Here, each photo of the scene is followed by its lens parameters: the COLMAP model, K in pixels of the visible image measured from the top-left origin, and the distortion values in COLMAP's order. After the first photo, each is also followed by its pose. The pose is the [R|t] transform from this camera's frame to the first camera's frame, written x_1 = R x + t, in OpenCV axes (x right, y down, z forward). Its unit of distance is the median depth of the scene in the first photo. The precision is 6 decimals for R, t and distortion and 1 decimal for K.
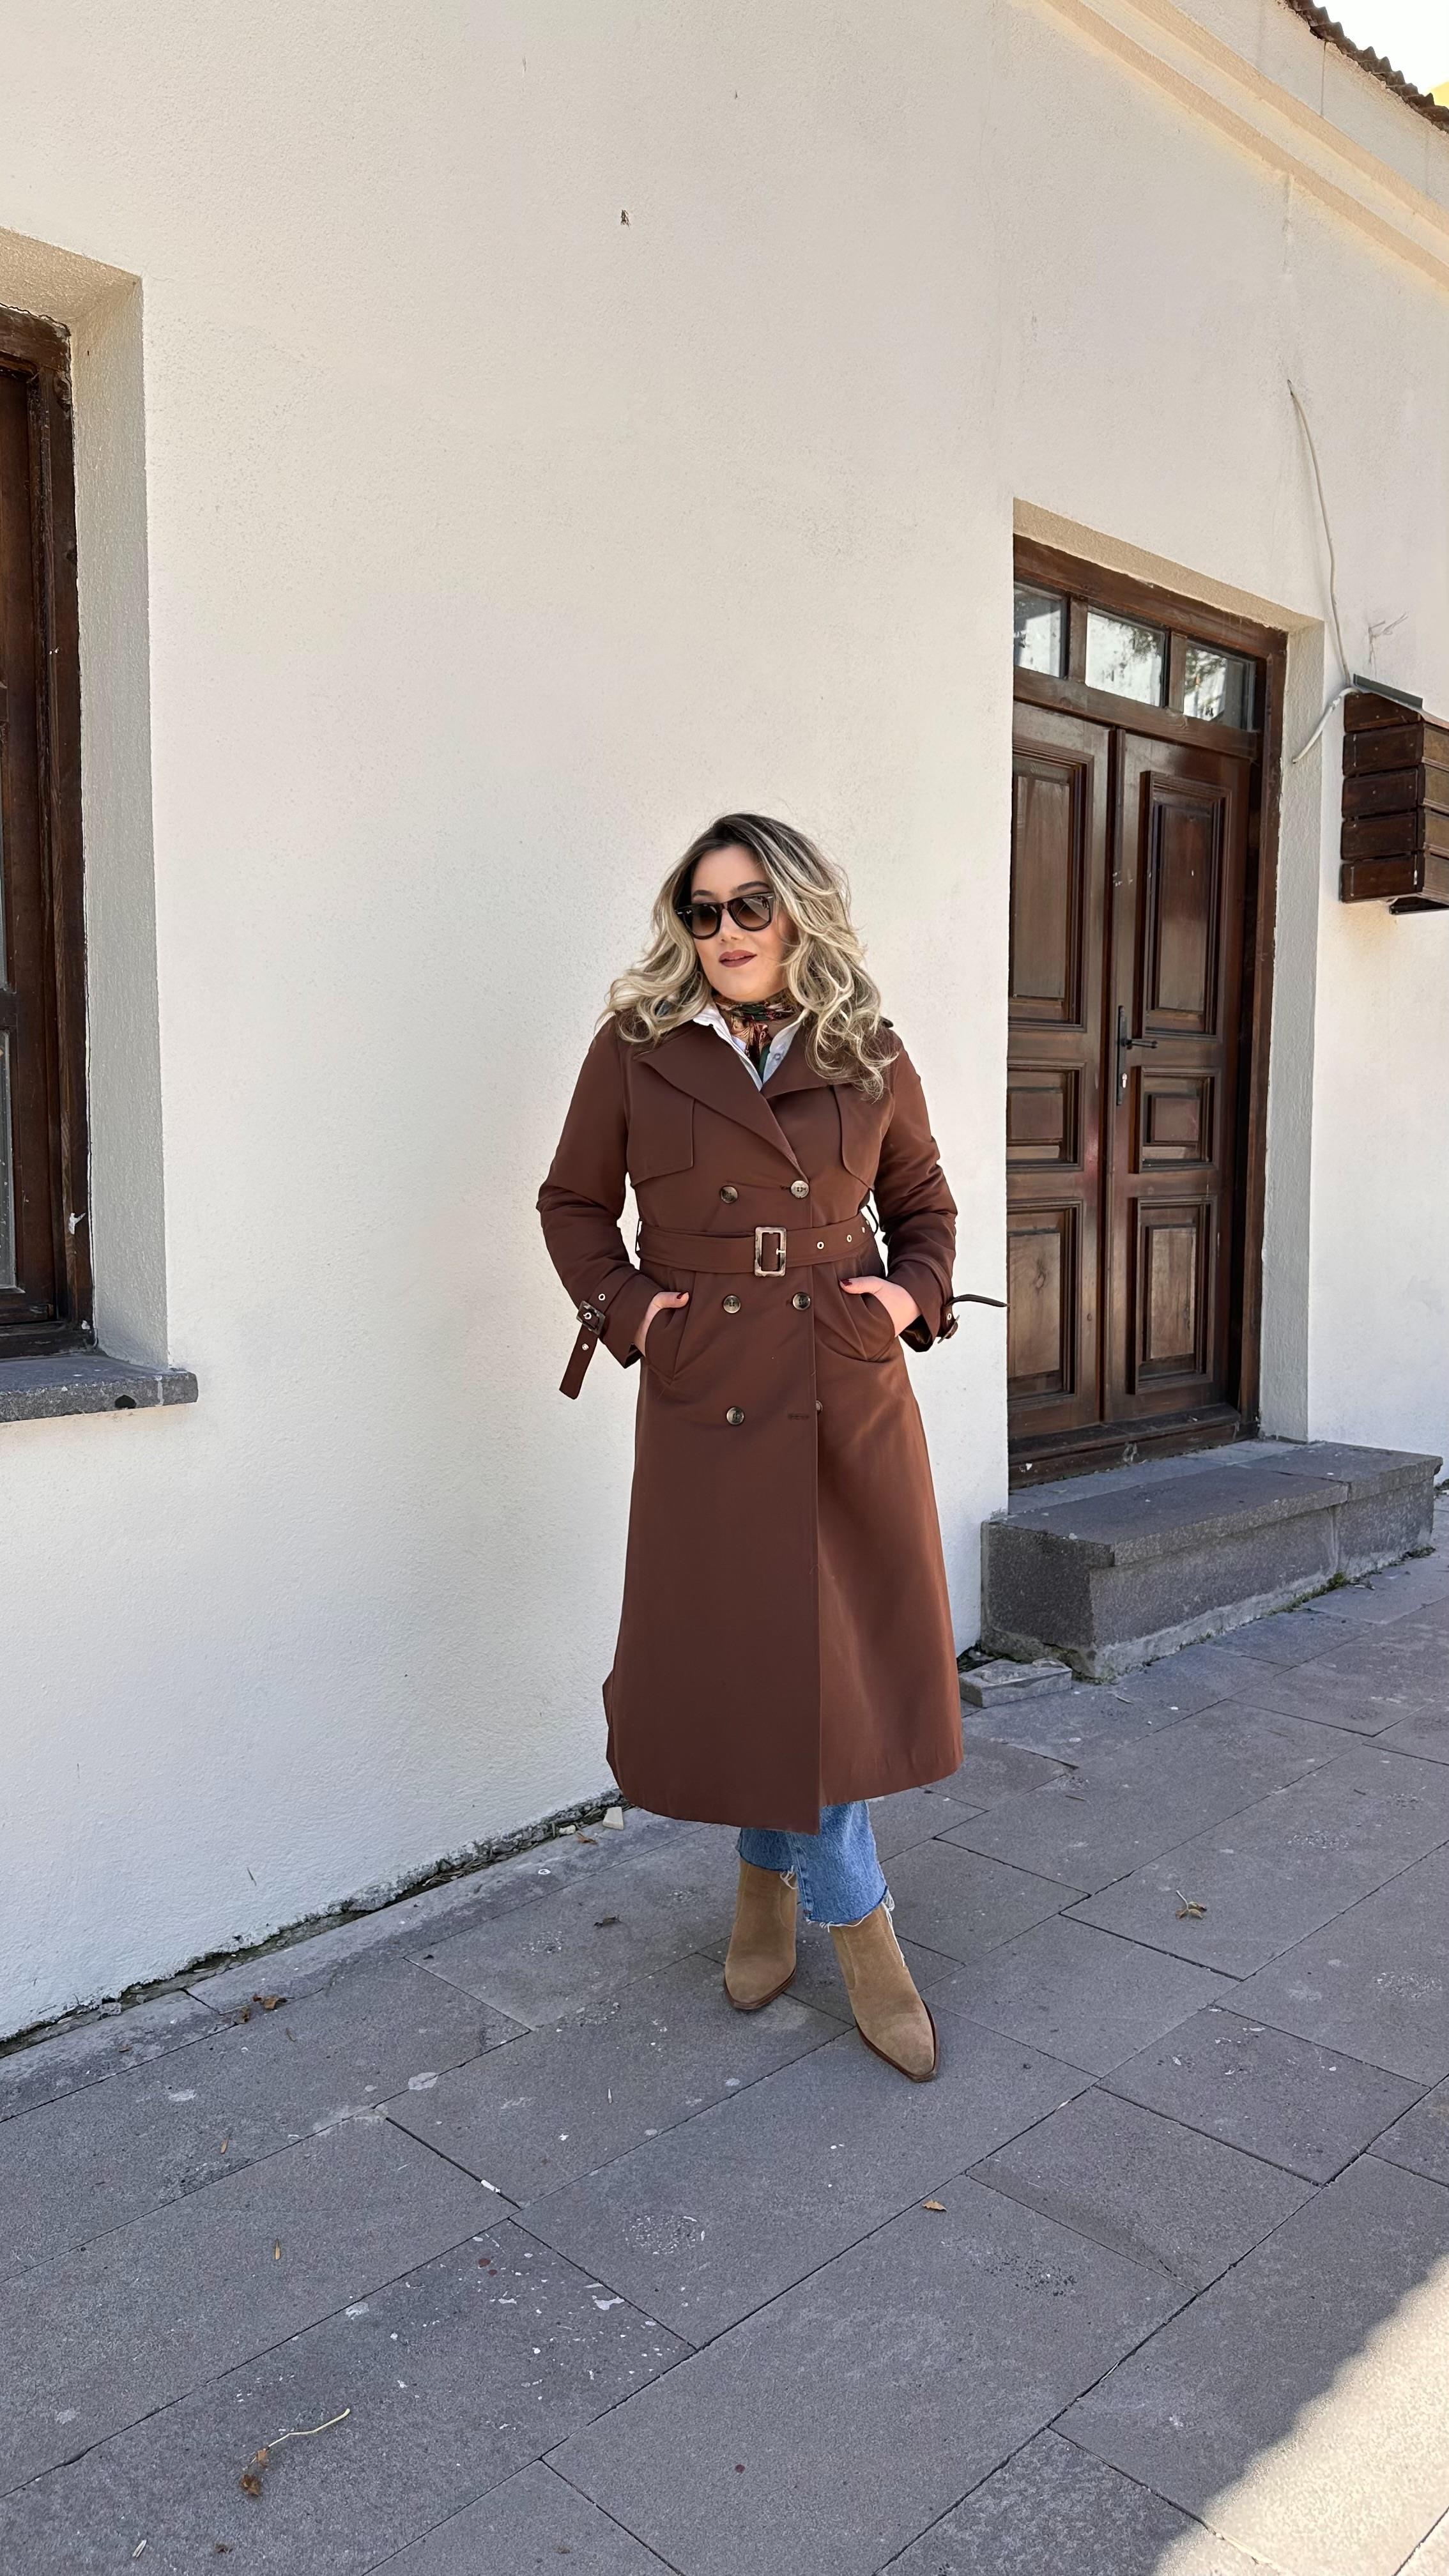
lens RADIAL K [[1784.6, 0, 730.0], [0, 1784.6, 1292.1], [0, 0, 1]] dist [-0.002698, -0.002731]
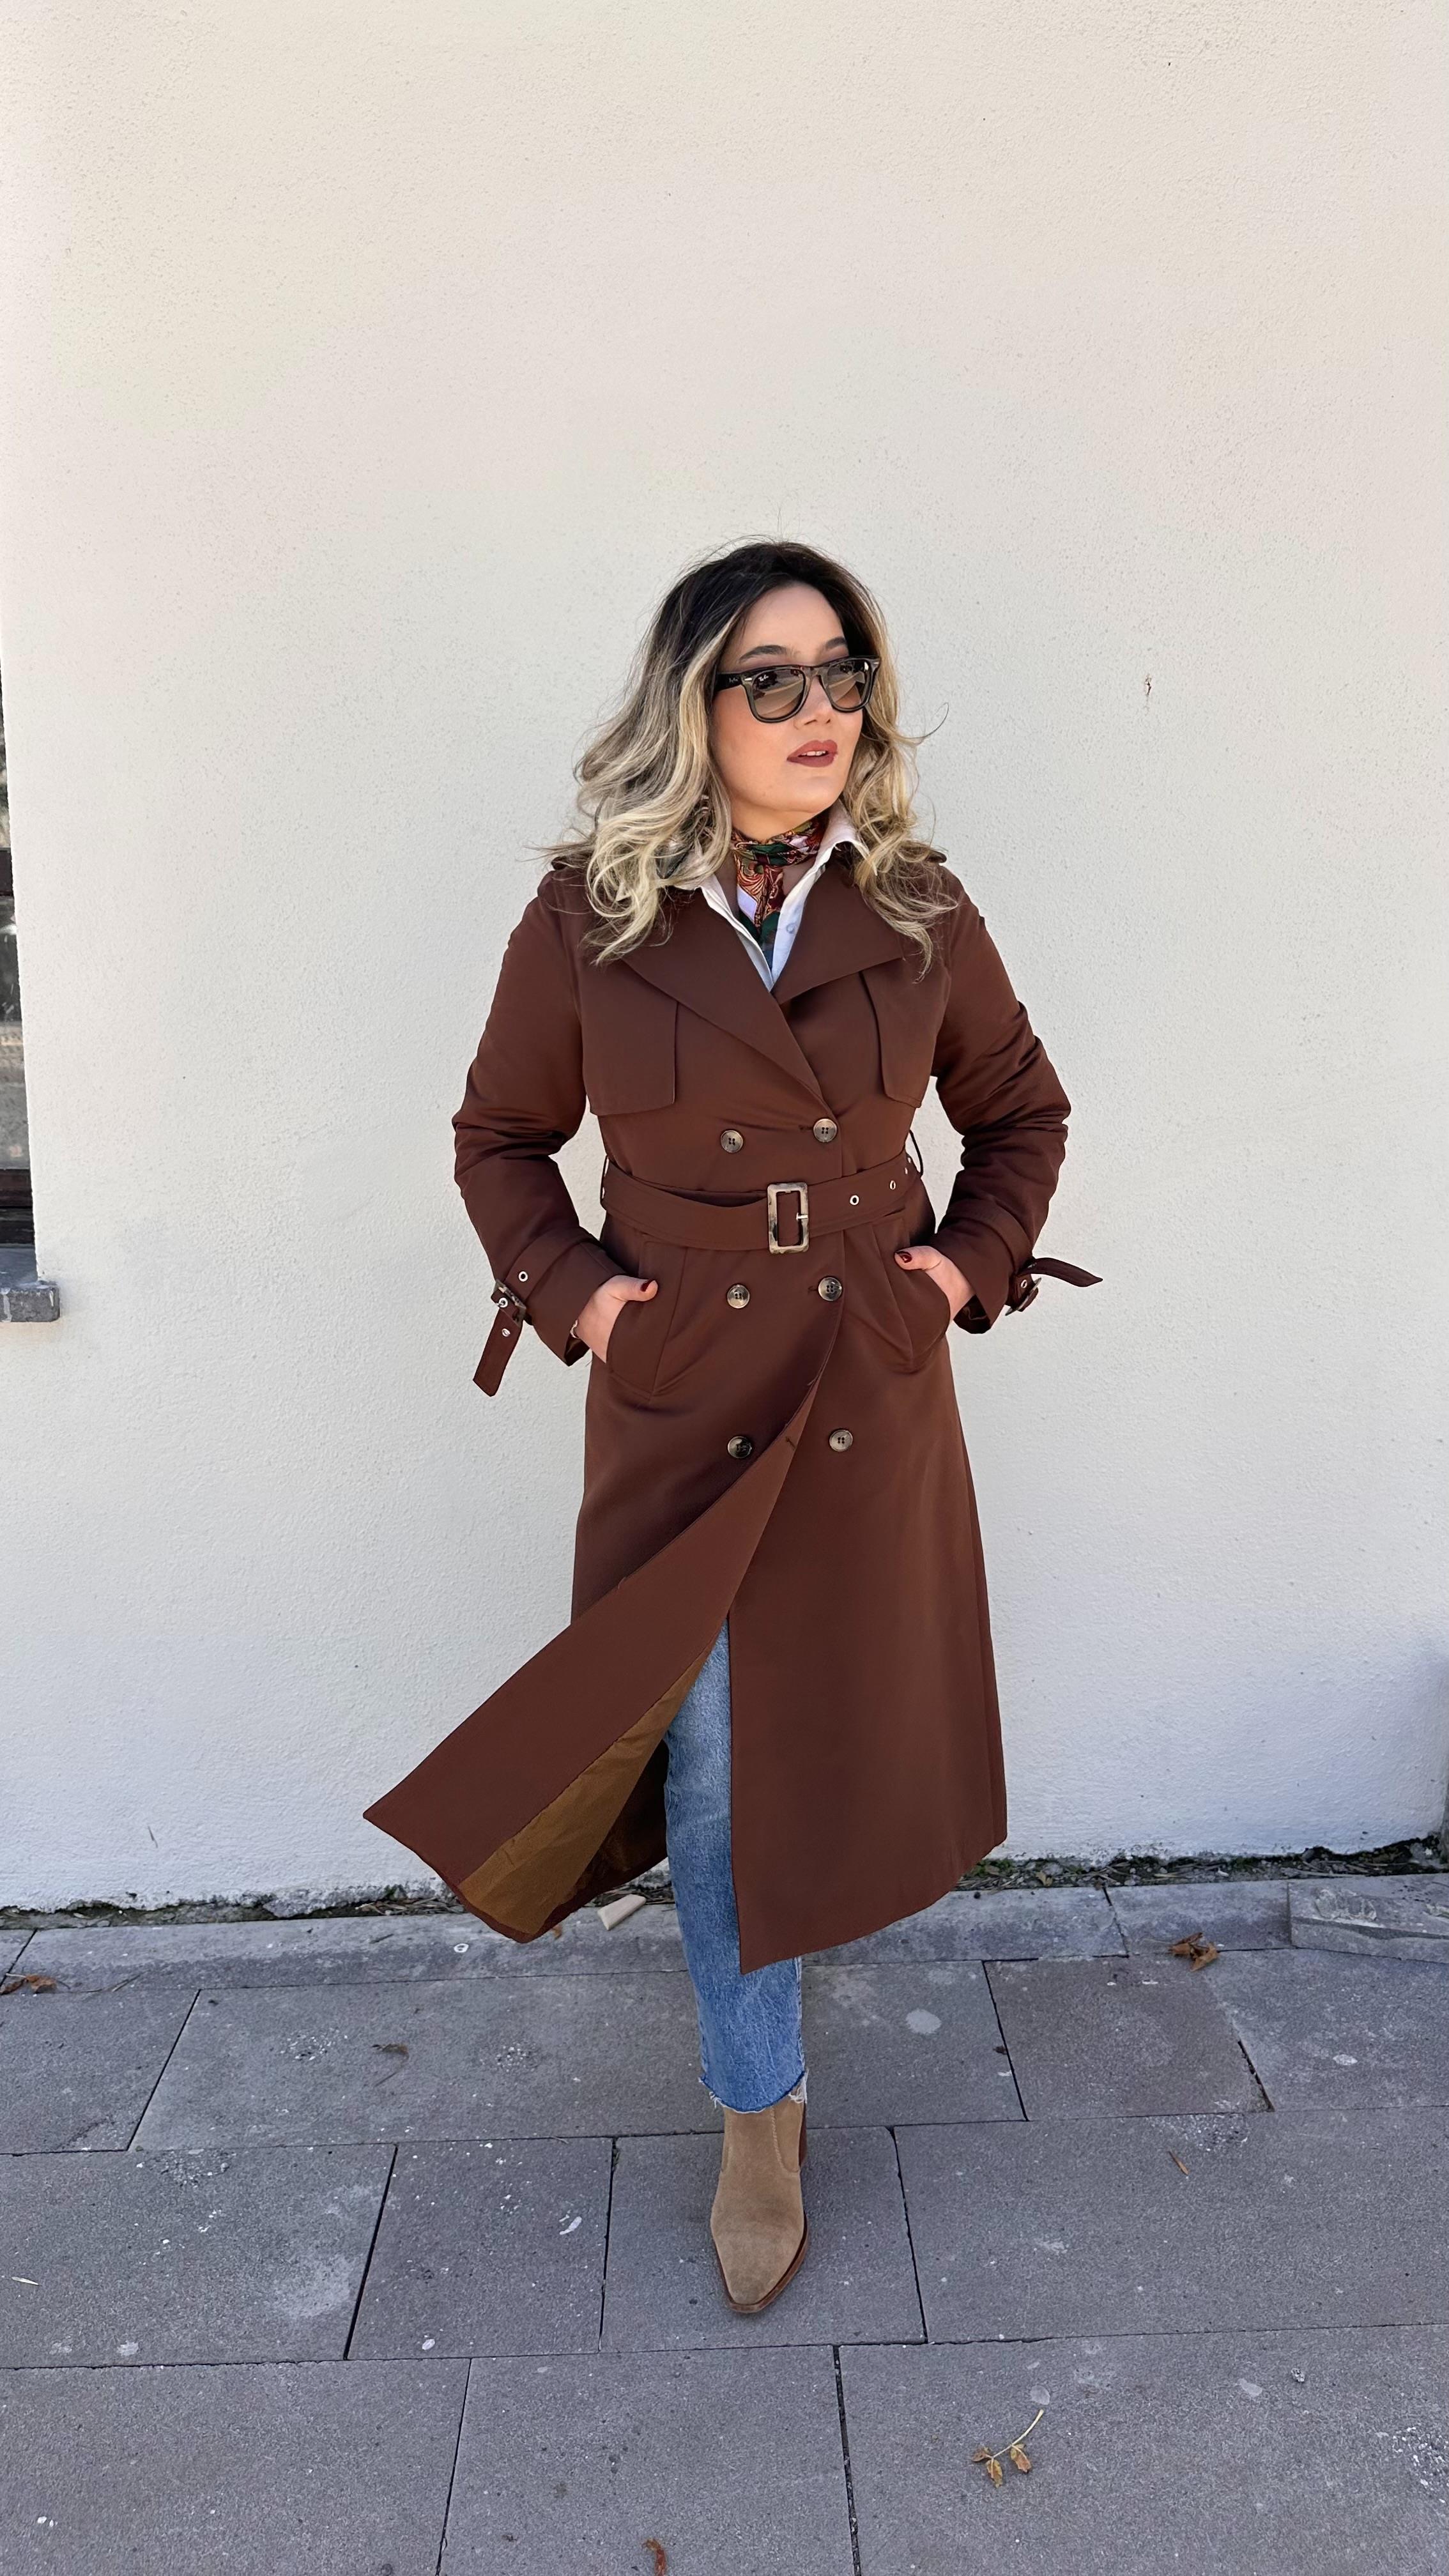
lens RADIAL K [[1823.1, 0, 731.6], [0, 1823.1, 1282.8], [0, 0, 1]] dist [-0.005662, -0.007070]
pose [[0.725551, 0.146607, -0.672371, 0.316626], [-0.066214, 0.987383, 0.143844, -0.063077], [0.684976, -0.059846, 0.726104, 0.323440]]
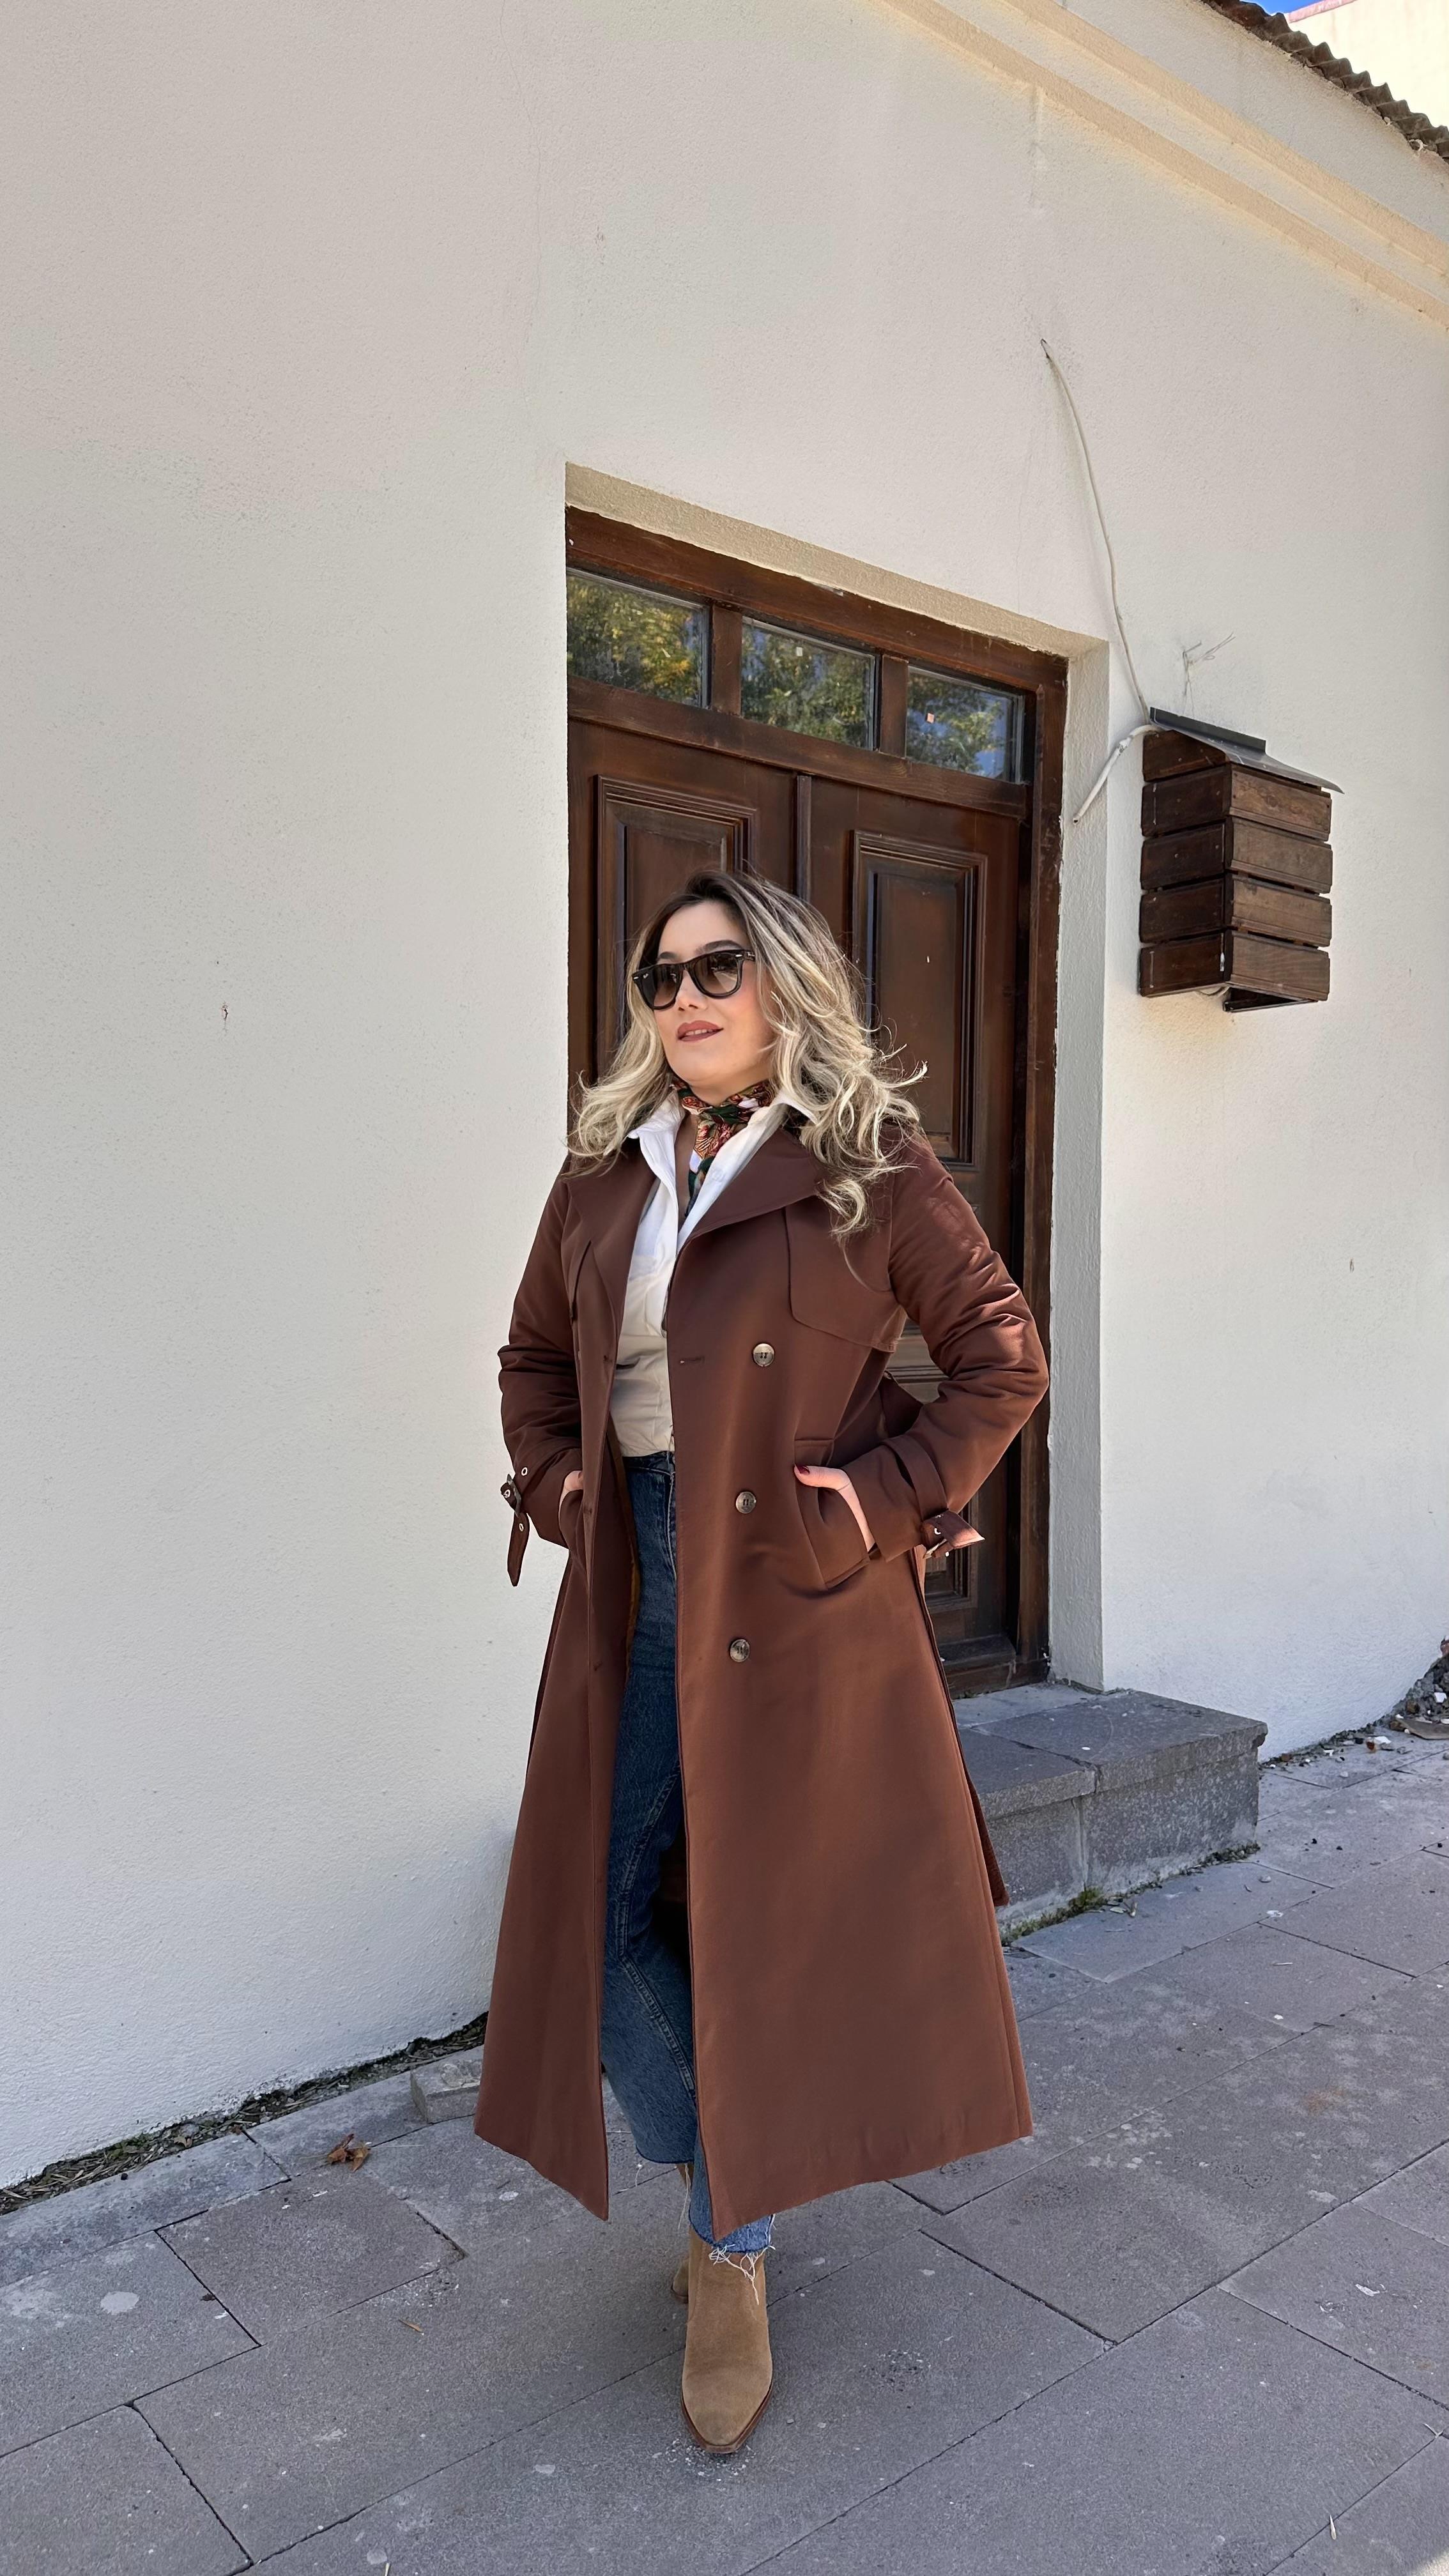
lens RADIAL K [[1764.5, 0, 730.1], [0, 1764.5, 1295.1], [0, 0, 1]] dist [0.058685, -0.085350]
pose [[0.995237, 0.006629, -0.097256, 0.258428], [-0.013263, 0.997616, -0.067725, -0.034879], [0.096575, 0.068692, 0.992952, 0.236166]]
